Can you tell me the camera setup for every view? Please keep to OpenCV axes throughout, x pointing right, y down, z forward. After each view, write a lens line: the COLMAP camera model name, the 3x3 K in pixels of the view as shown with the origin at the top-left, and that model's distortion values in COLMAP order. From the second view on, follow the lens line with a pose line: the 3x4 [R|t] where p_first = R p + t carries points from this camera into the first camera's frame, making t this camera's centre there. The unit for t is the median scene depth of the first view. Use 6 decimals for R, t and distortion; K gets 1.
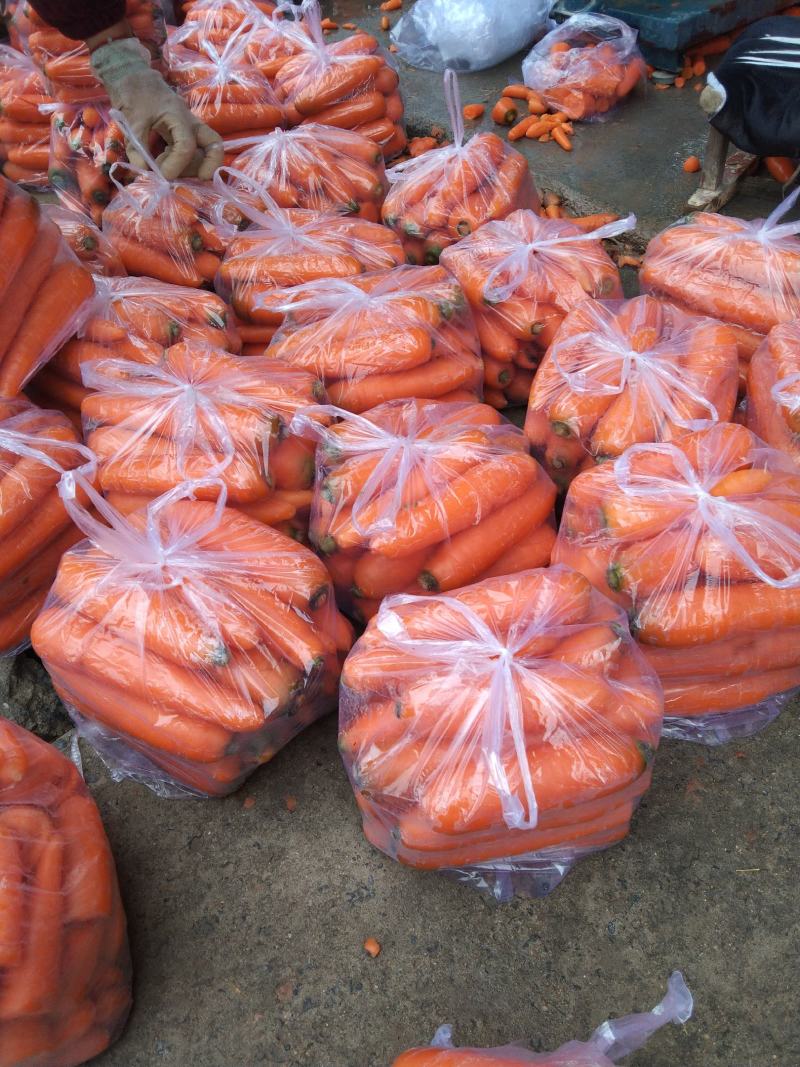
lens RADIAL K [[904.4, 0, 398.2], [0, 904.4, 535.4], [0, 0, 1]] dist [0.014179, -0.024837]
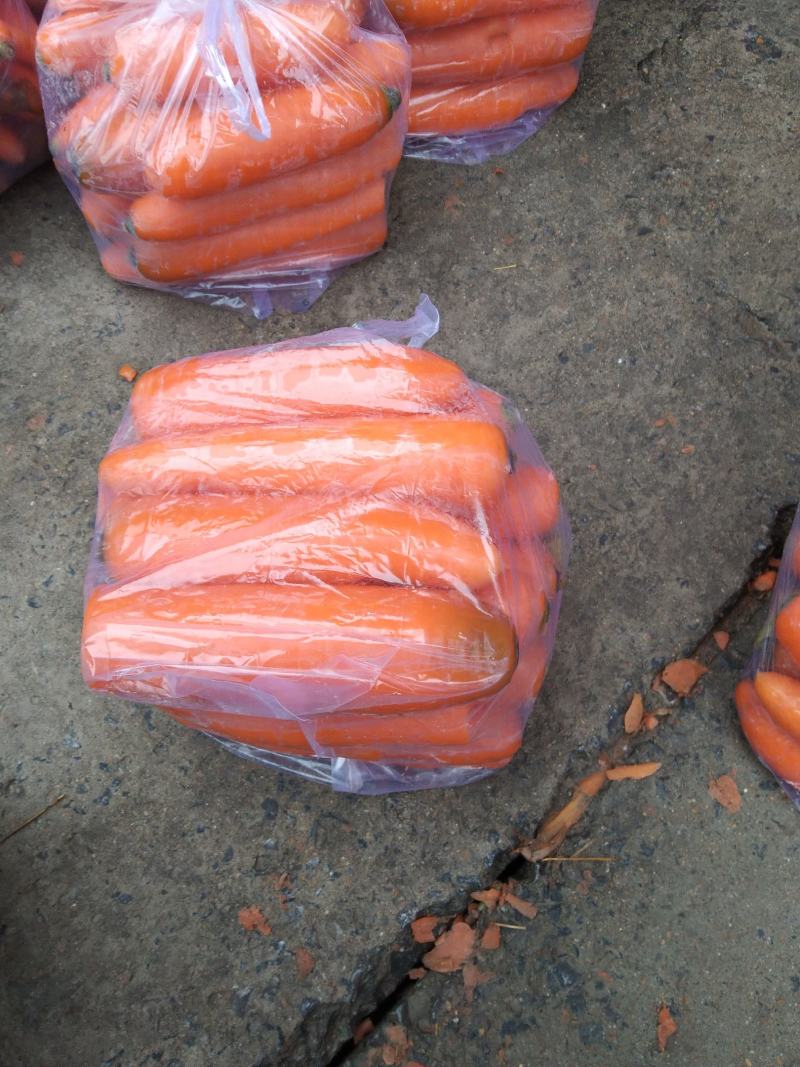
lens RADIAL K [[904.4, 0, 398.7], [0, 904.4, 529.9], [0, 0, 1]] dist [0.014179, -0.024837]
pose [[0.970750, -0.134778, 0.198694, 0.035000], [0.057936, 0.934614, 0.350914, 0.283862], [-0.232998, -0.329138, 0.915085, 0.018540]]
